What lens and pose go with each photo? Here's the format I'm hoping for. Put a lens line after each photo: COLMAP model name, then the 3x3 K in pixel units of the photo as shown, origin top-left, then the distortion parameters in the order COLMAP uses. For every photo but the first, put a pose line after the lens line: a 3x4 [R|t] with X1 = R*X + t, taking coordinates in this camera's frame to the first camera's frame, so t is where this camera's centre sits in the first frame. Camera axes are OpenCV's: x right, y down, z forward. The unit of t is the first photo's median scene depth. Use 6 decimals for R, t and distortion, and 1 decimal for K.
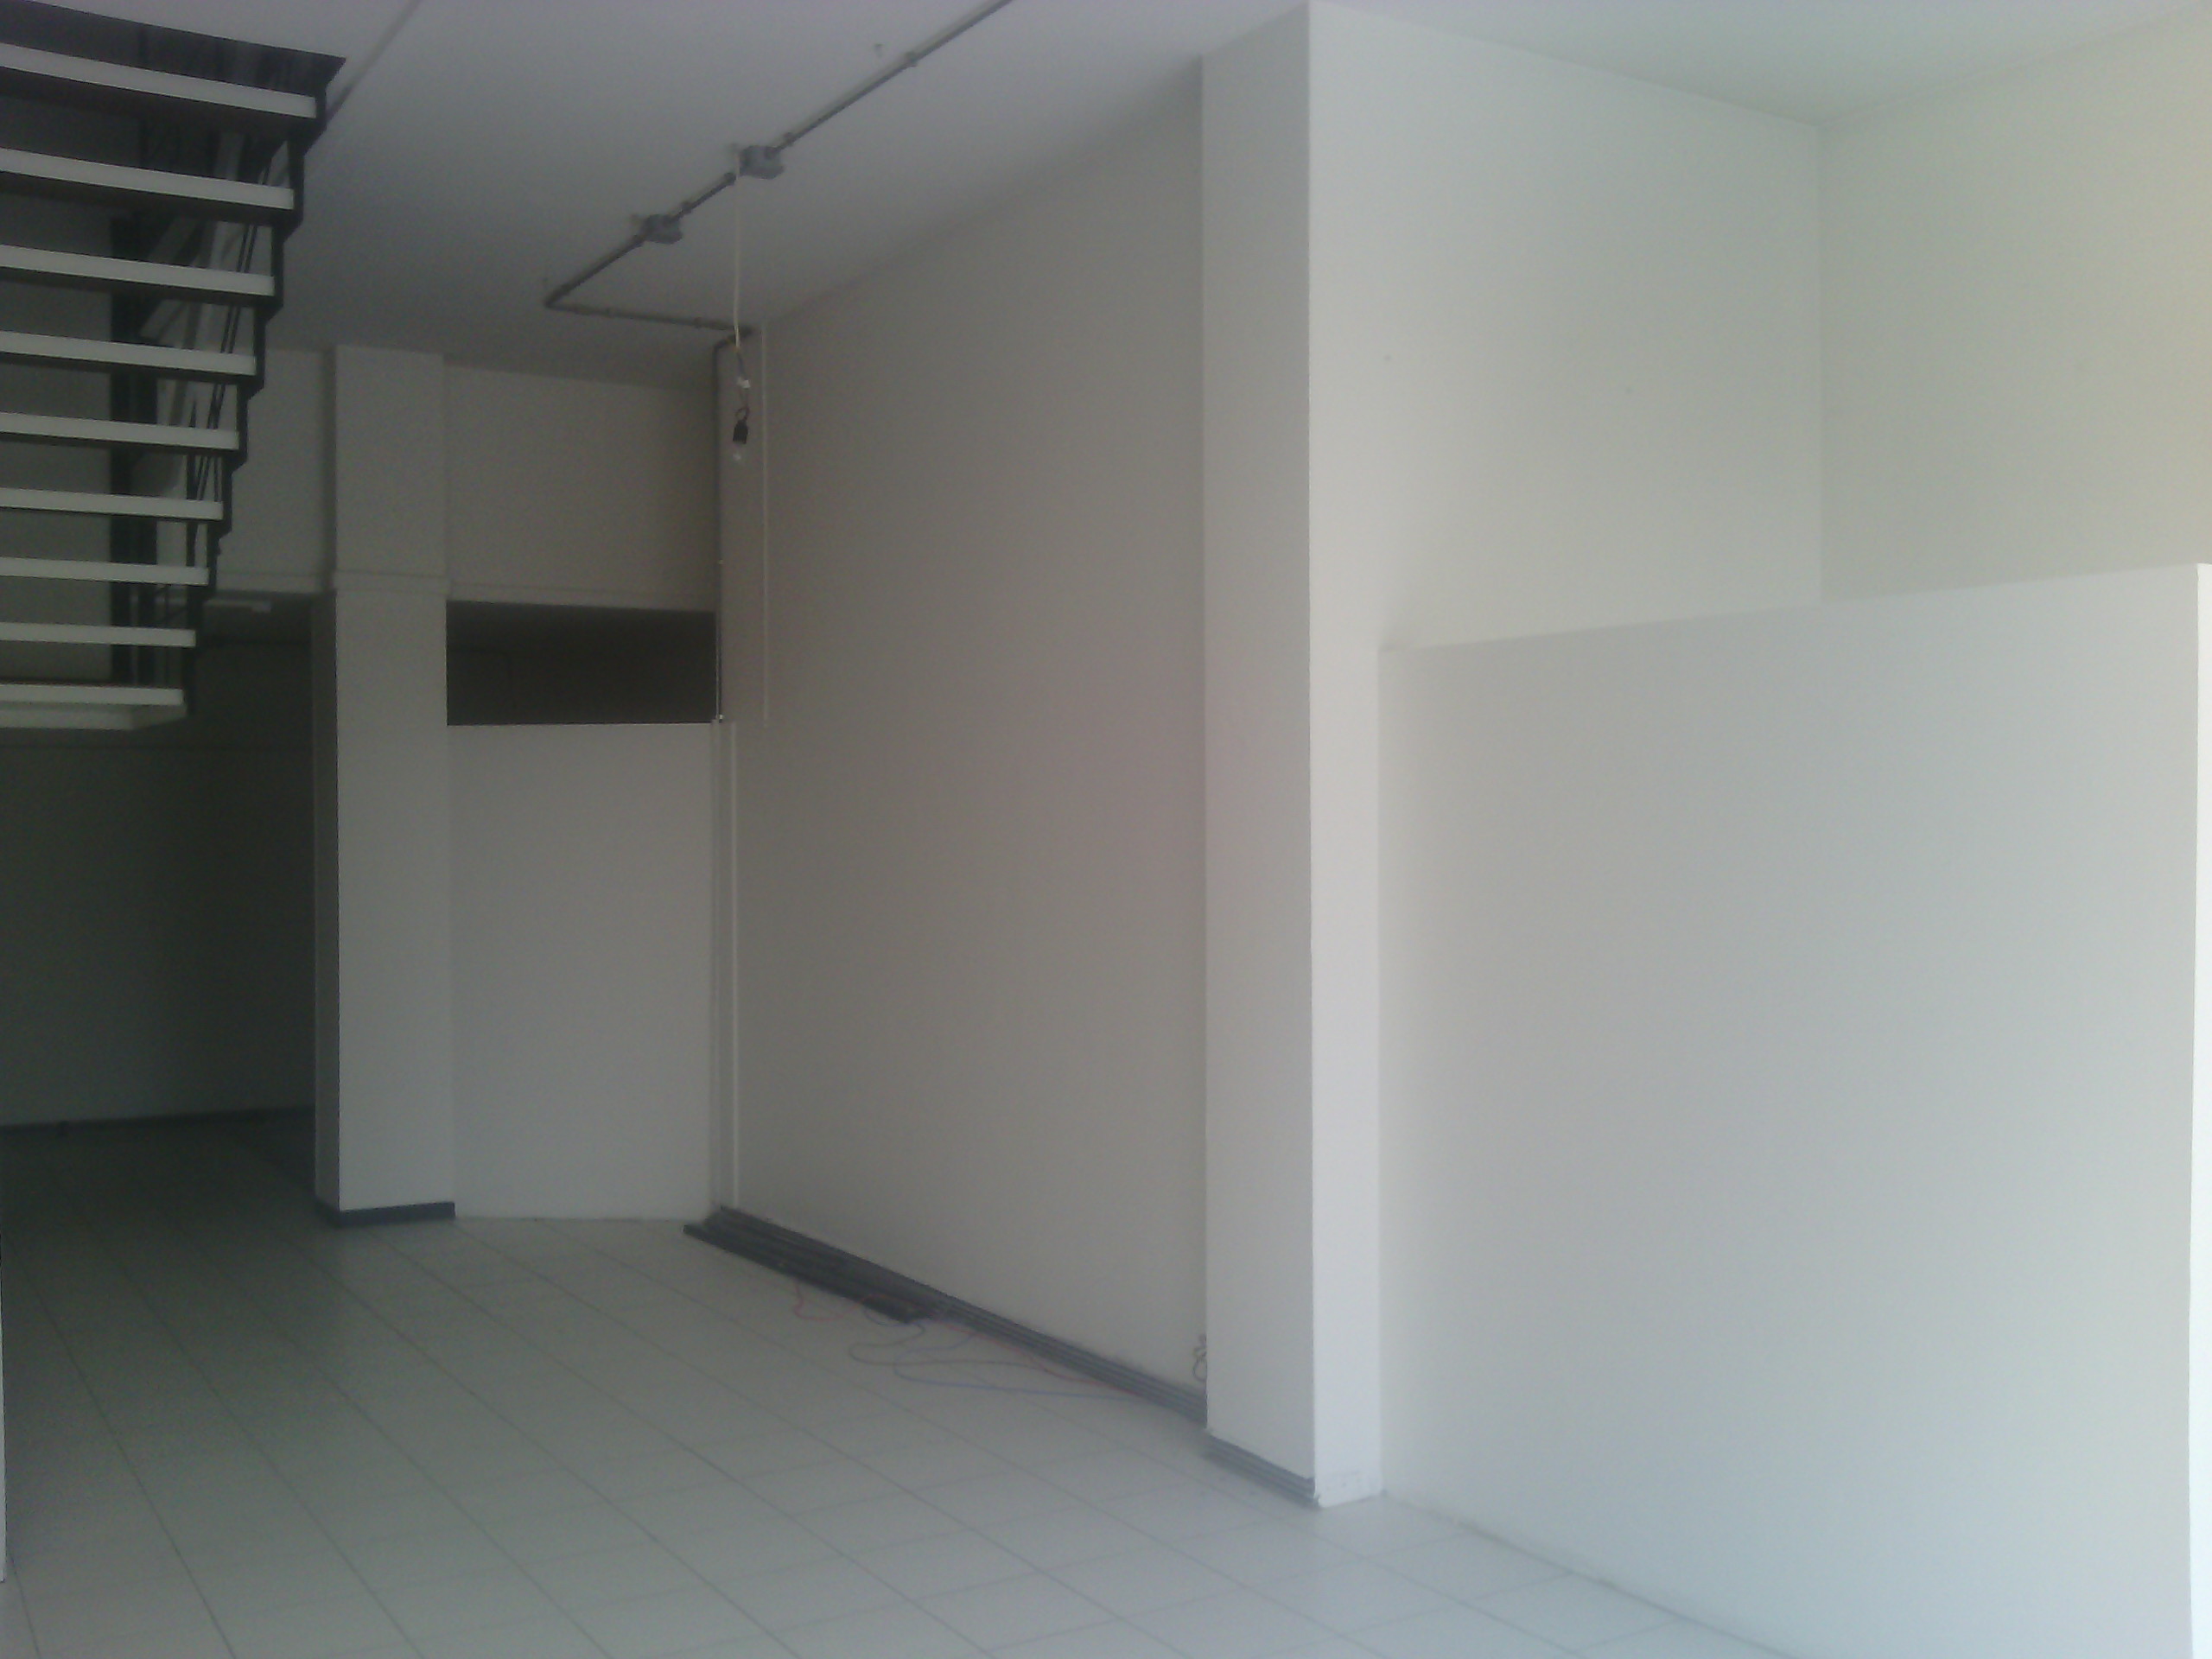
lens RADIAL K [[2132.6, 0, 1108.9], [0, 2132.6, 836.4], [0, 0, 1]] dist [0.116370, -0.447012]
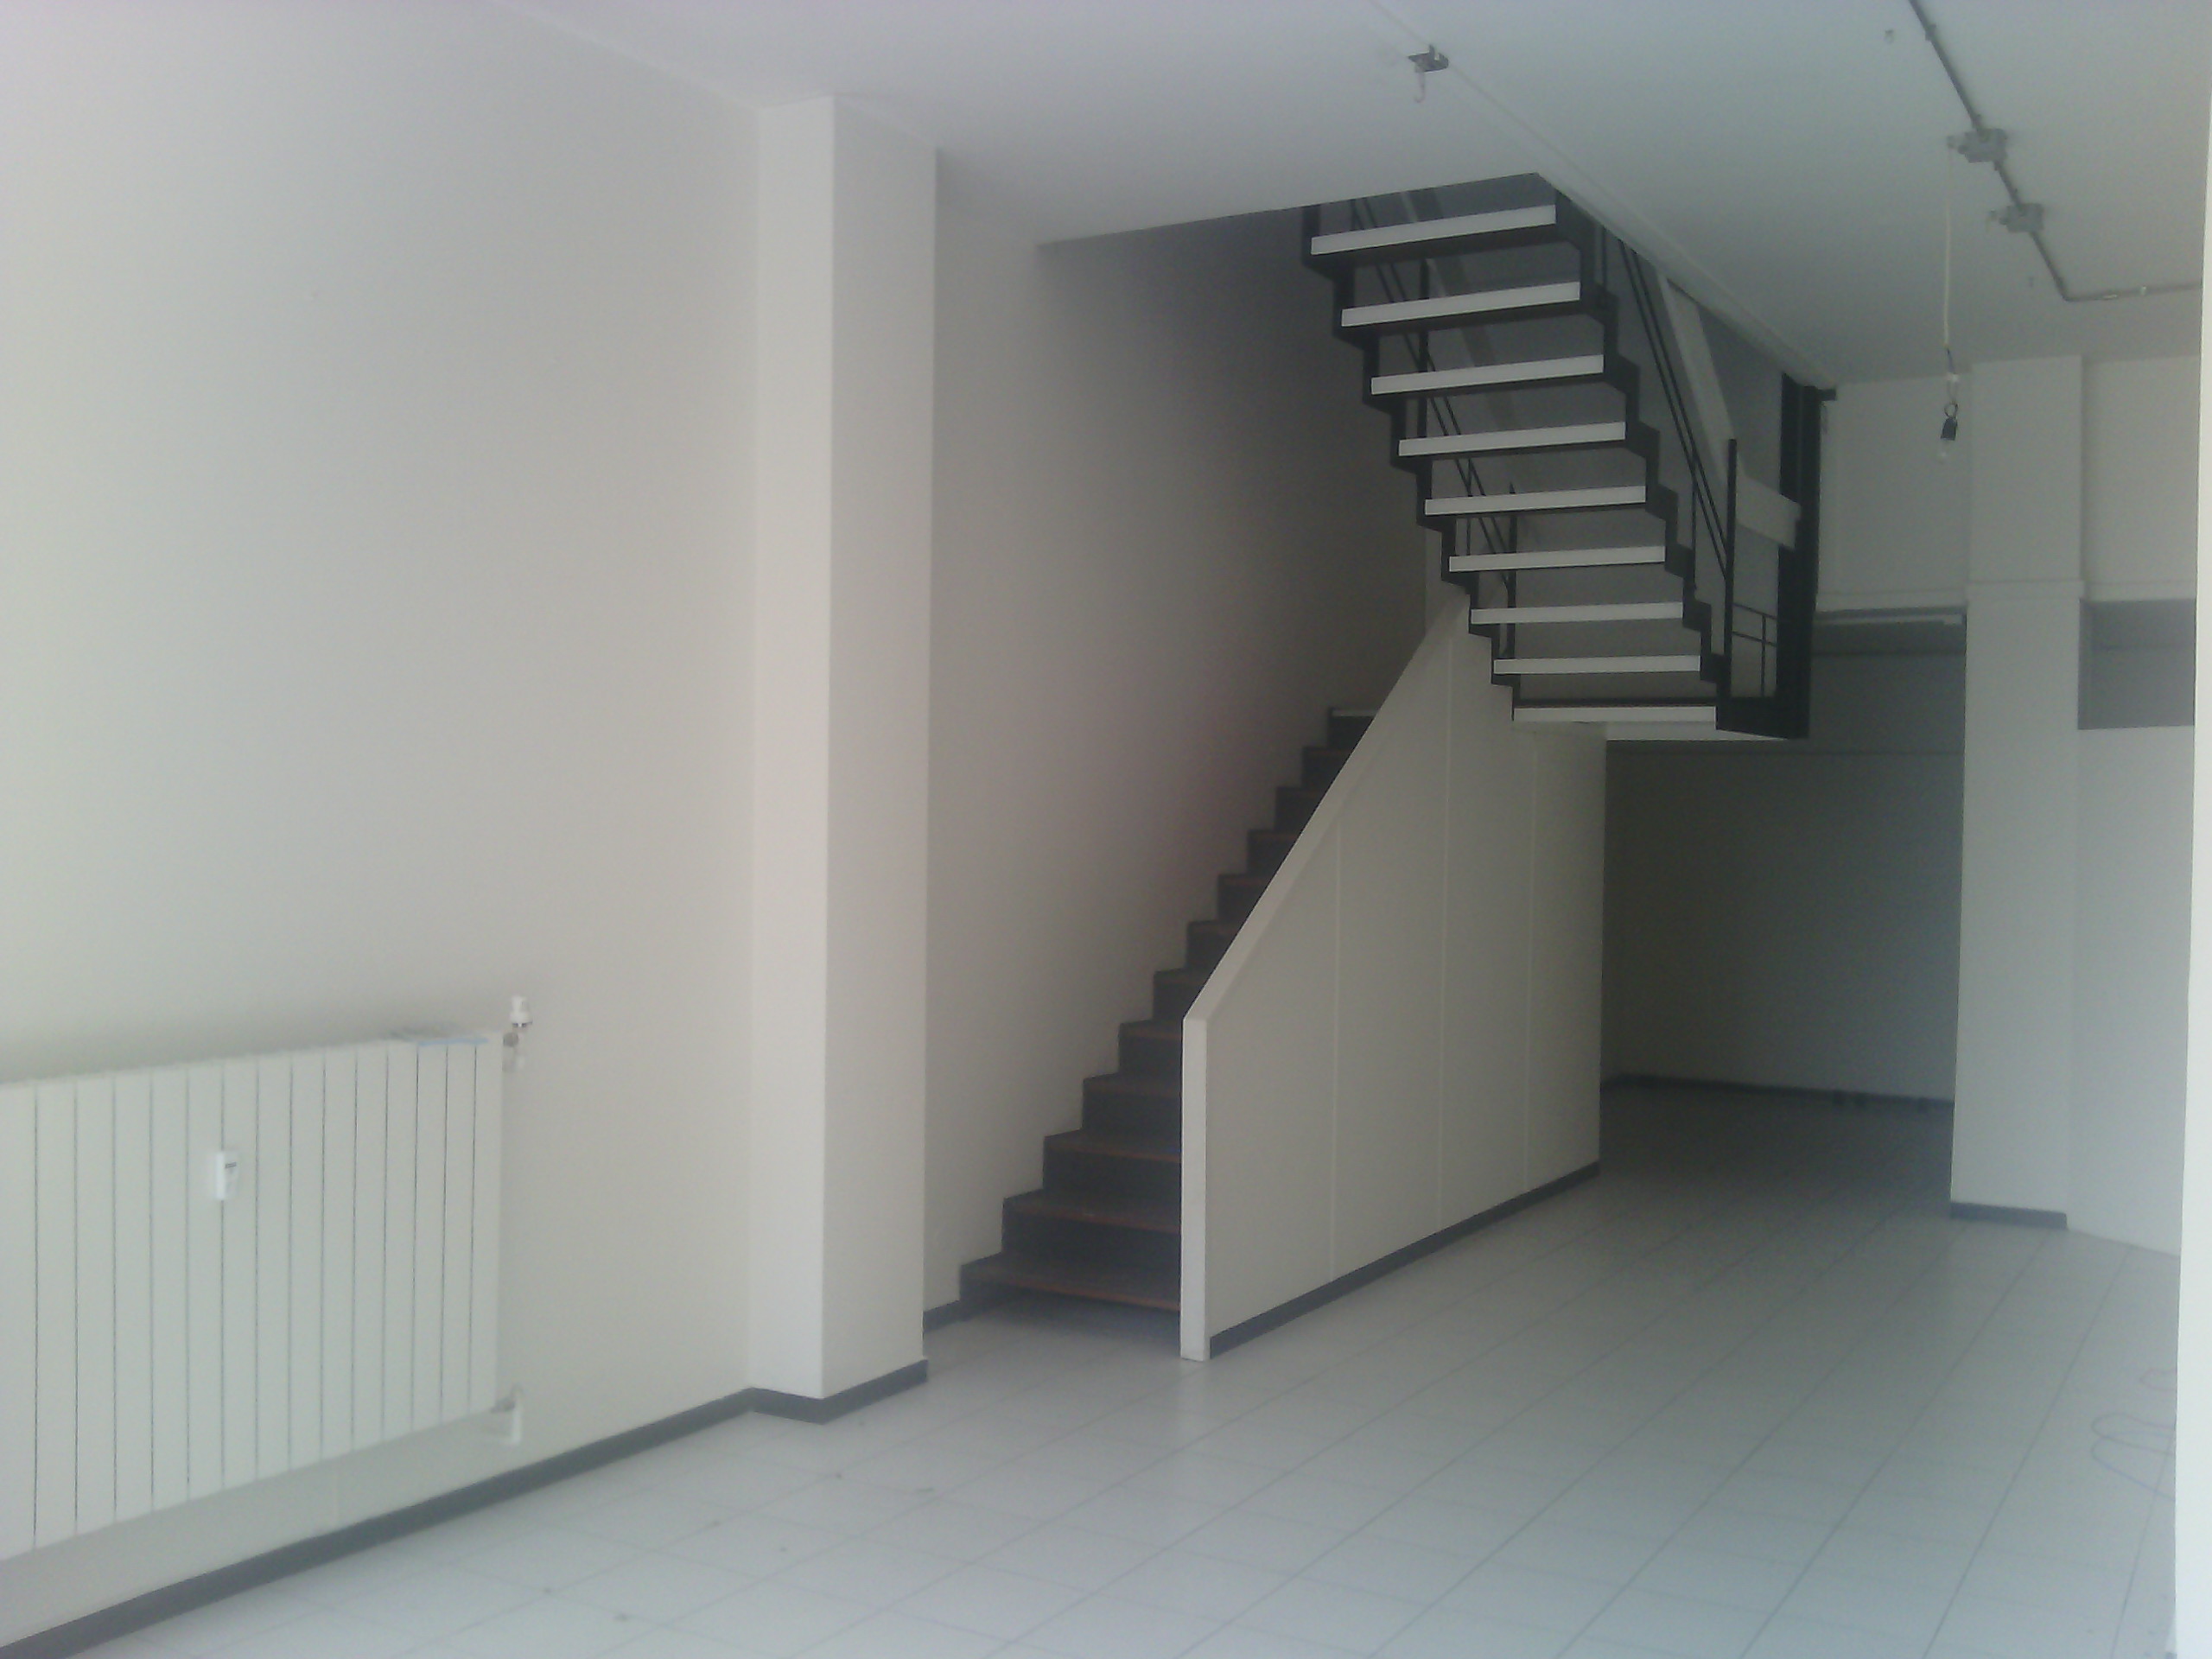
lens RADIAL K [[2111.5, 0, 1064.5], [0, 2111.5, 857.2], [0, 0, 1]] dist [0.073458, -0.333753]
pose [[0.439215, 0.033066, -0.897773, 0.398549], [-0.021670, 0.999422, 0.026208, -0.009923], [0.898121, 0.007943, 0.439678, 0.178028]]
